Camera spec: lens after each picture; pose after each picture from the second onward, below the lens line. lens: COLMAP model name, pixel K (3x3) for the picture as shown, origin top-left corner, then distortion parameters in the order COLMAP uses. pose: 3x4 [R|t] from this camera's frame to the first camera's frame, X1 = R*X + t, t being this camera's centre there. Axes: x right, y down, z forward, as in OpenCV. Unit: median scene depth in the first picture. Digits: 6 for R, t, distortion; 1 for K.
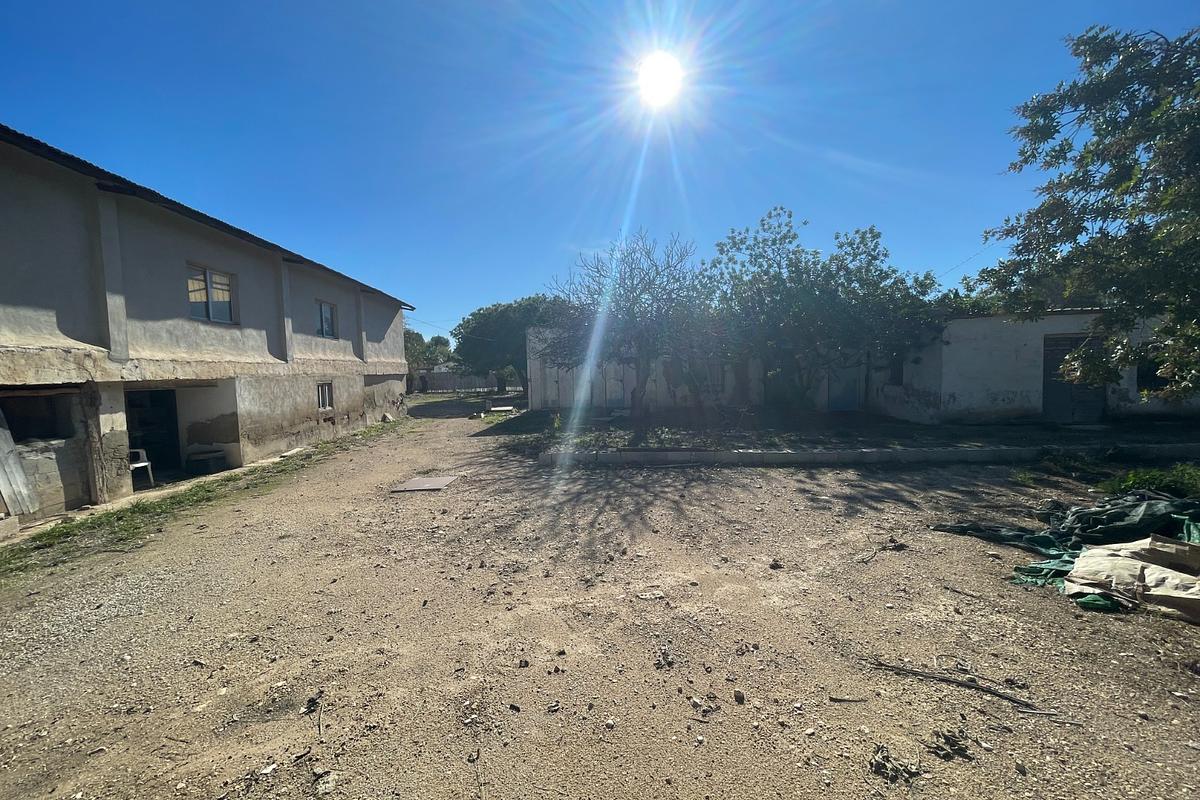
lens RADIAL K [[485.6, 0, 604.8], [0, 485.6, 401.2], [0, 0, 1]] dist [0.001912, -0.000109]
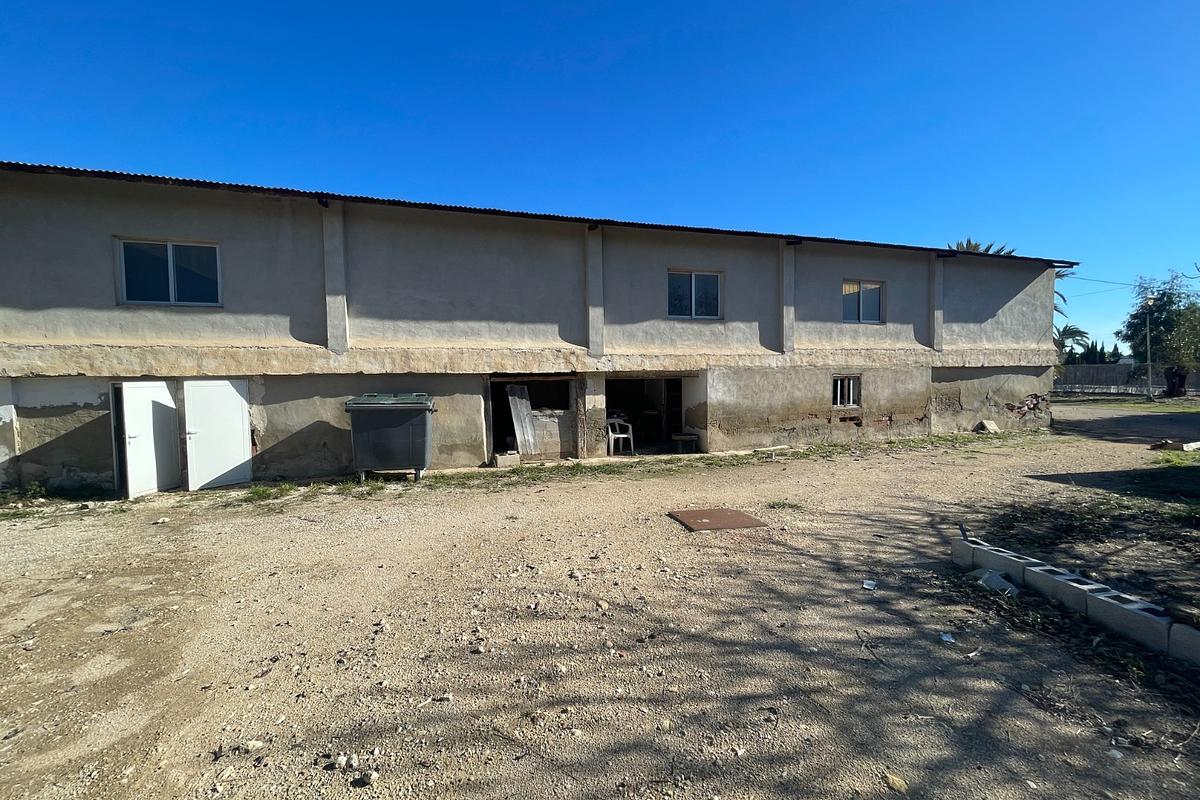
lens RADIAL K [[485.6, 0, 596.8], [0, 485.6, 398.6], [0, 0, 1]] dist [0.001912, -0.000109]
pose [[0.208324, 0.072094, -0.975399, 0.207569], [-0.055722, 0.996535, 0.061755, -0.032064], [0.976471, 0.041486, 0.211619, 0.467396]]
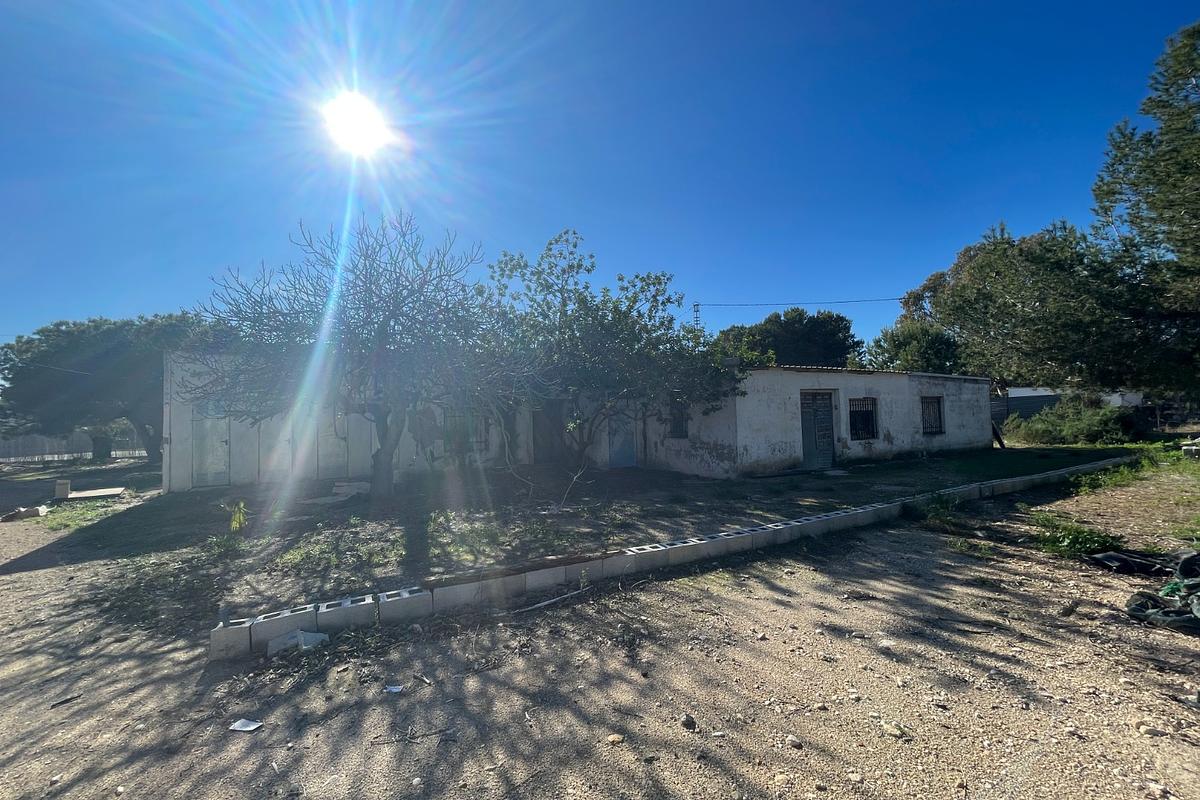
lens RADIAL K [[485.6, 0, 600.6], [0, 485.6, 398.4], [0, 0, 1]] dist [0.001912, -0.000109]
pose [[0.834206, 0.028606, 0.550711, -0.081449], [0.037817, 0.993335, -0.108883, -0.018226], [-0.550155, 0.111658, 0.827564, 0.415886]]
